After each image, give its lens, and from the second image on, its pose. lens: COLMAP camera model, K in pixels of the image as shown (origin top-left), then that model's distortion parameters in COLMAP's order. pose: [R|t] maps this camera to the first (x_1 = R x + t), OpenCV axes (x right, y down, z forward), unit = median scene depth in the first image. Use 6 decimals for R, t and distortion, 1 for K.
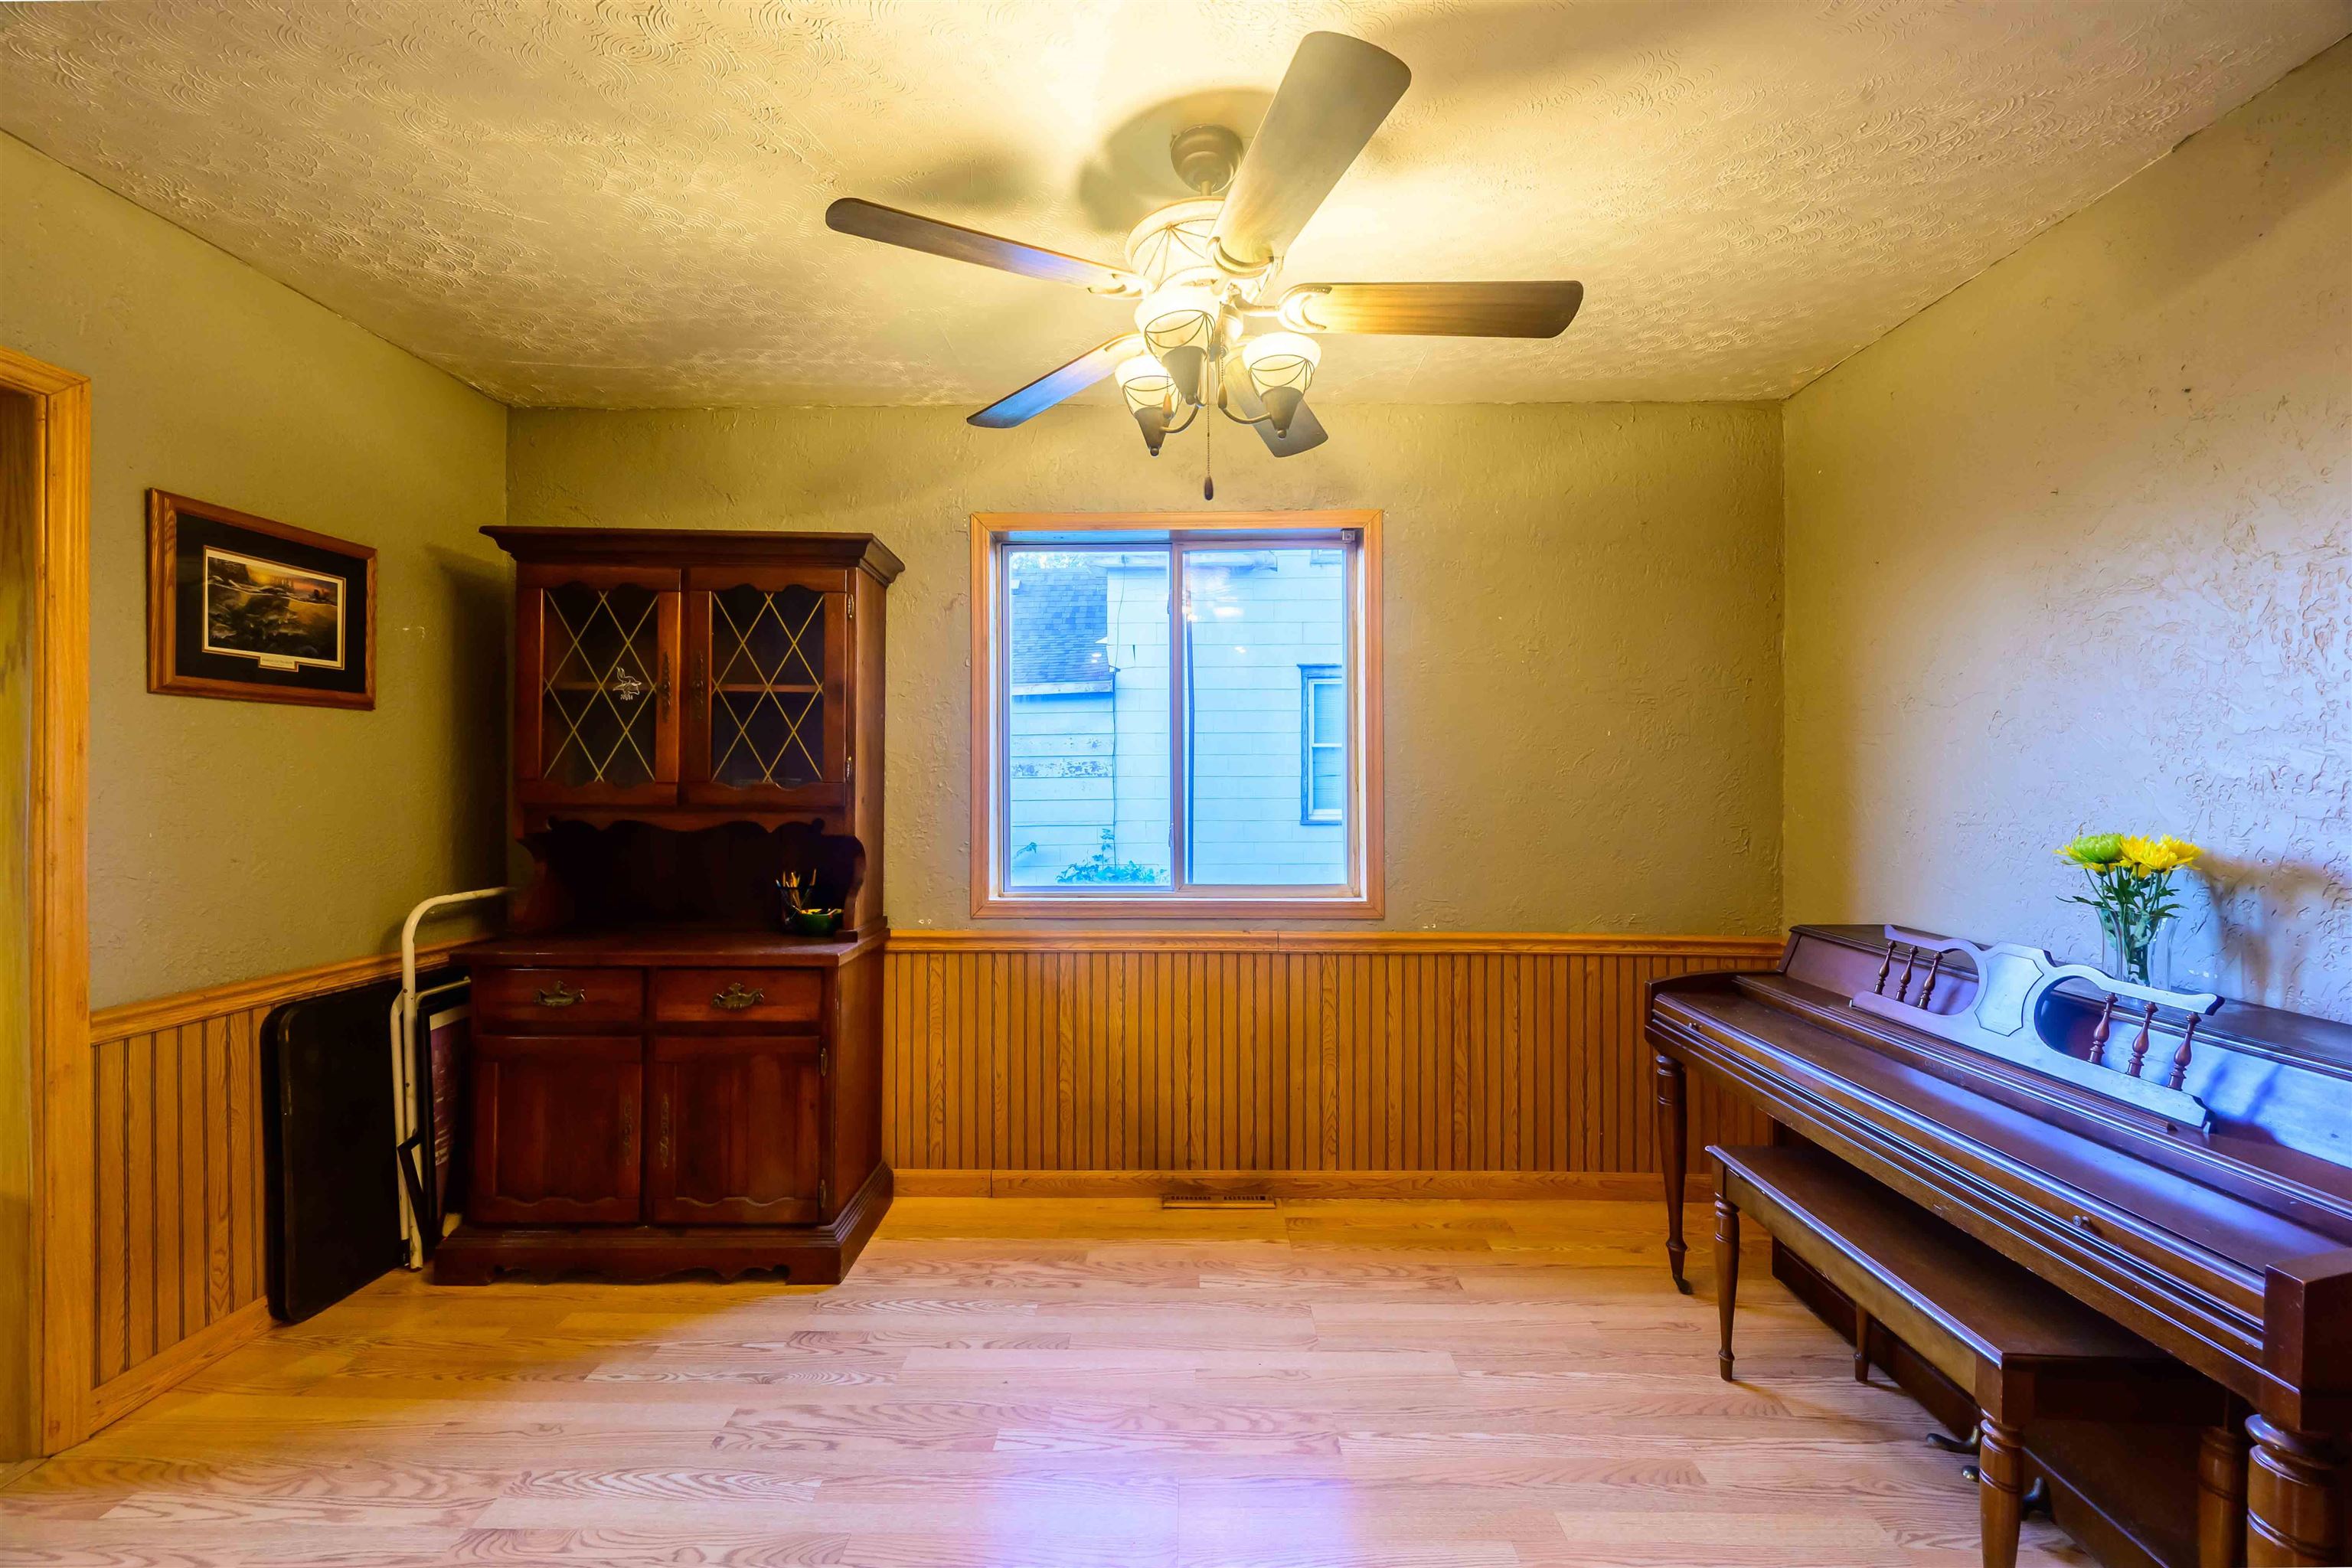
lens RADIAL K [[923.8, 0, 1178.0], [0, 923.8, 785.9], [0, 0, 1]] dist [-0.002258, 0.000128]
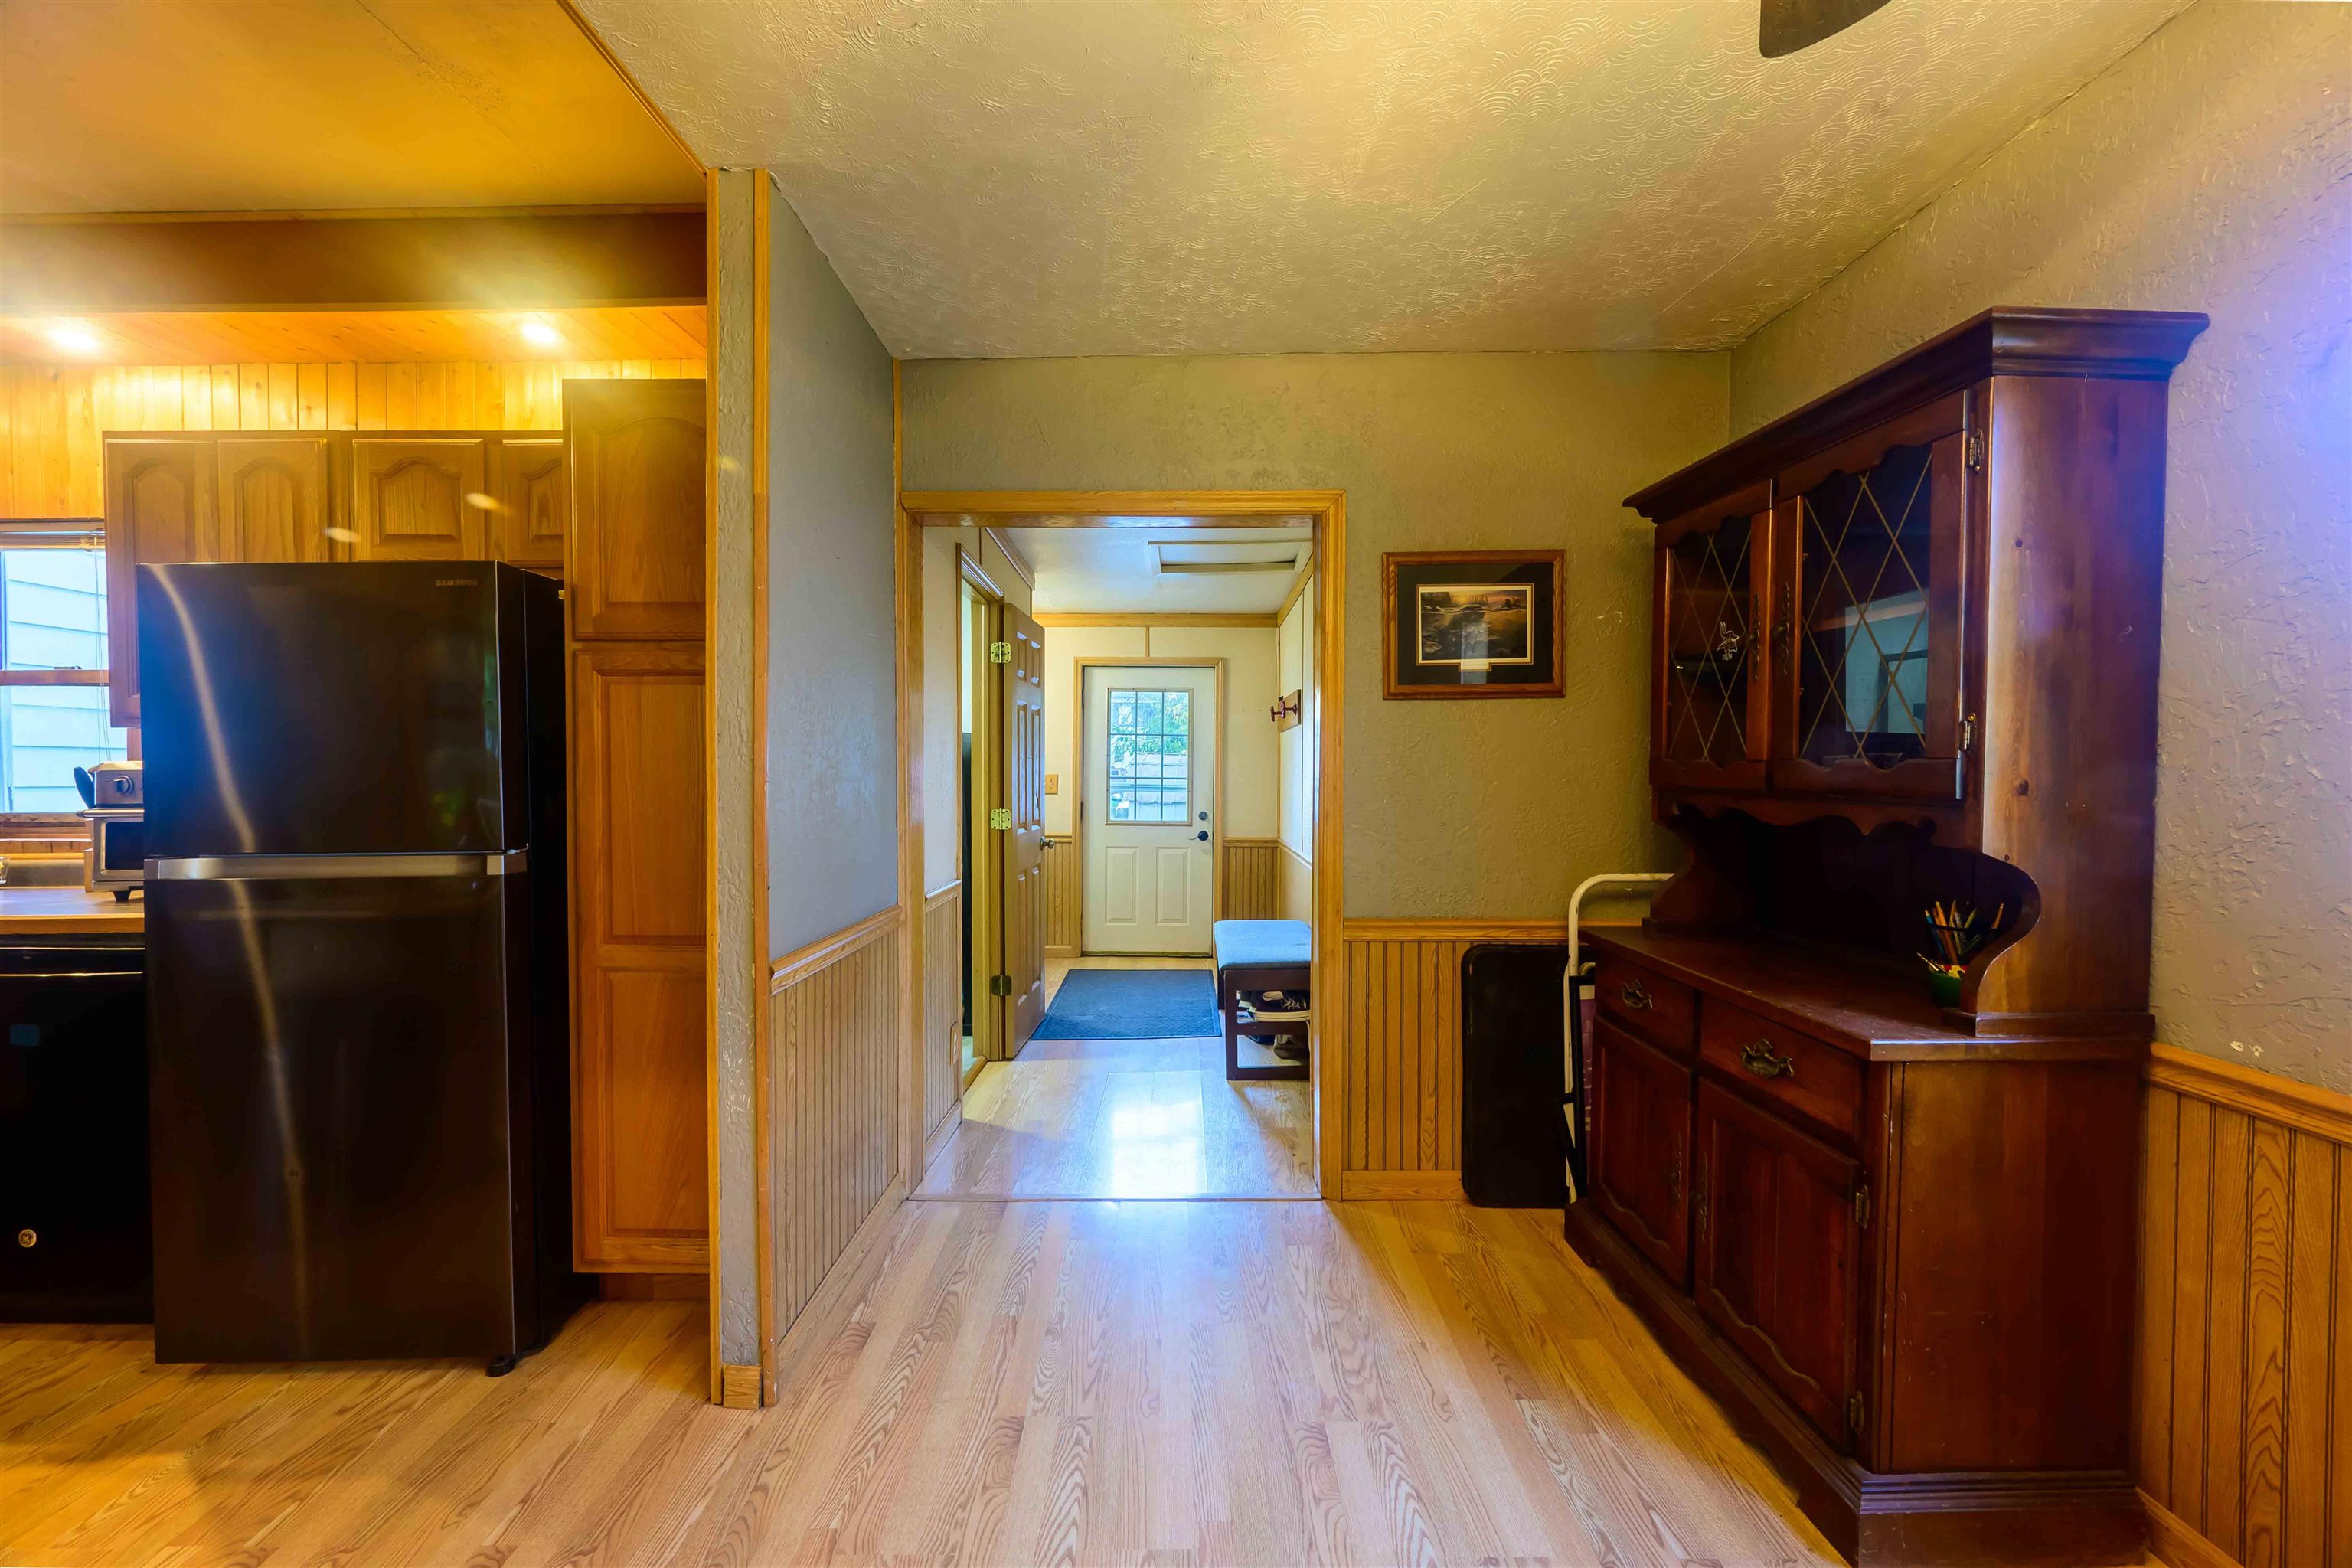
lens RADIAL K [[923.8, 0, 1174.3], [0, 923.8, 786.2], [0, 0, 1]] dist [-0.002258, 0.000128]
pose [[0.016316, 0.019805, -0.999671, 0.234068], [0.000399, 0.999804, 0.019814, 0.002139], [0.999867, -0.000722, 0.016305, 0.542519]]
